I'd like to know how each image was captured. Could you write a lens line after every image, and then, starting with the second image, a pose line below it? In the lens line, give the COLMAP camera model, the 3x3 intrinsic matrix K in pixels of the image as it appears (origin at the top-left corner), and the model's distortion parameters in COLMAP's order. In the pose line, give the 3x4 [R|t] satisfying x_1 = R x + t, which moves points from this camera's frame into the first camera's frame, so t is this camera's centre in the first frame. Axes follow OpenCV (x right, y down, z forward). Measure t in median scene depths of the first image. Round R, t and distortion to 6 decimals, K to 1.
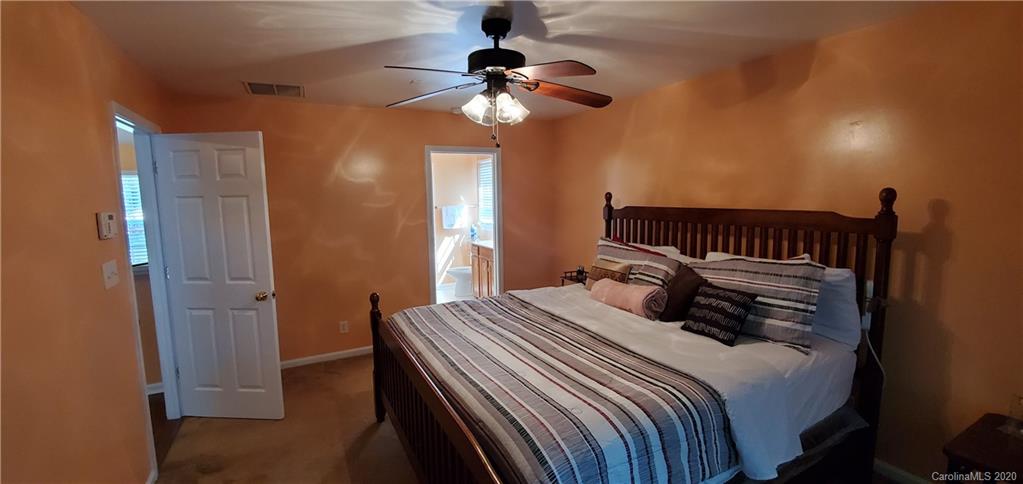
lens RADIAL K [[406.9, 0, 500.8], [0, 406.9, 237.4], [0, 0, 1]] dist [0.011462, -0.016091]
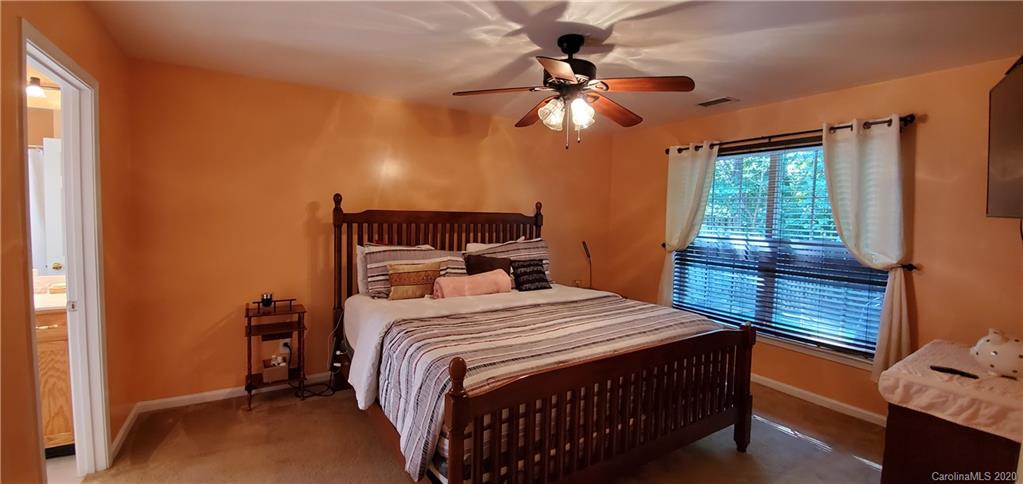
lens RADIAL K [[406.9, 0, 500.8], [0, 406.9, 237.4], [0, 0, 1]] dist [0.011462, -0.016091]
pose [[-0.077693, -0.048063, 0.995818, -0.890375], [0.080983, 0.995232, 0.054353, -0.052398], [-0.993683, 0.084867, -0.073430, 1.020505]]
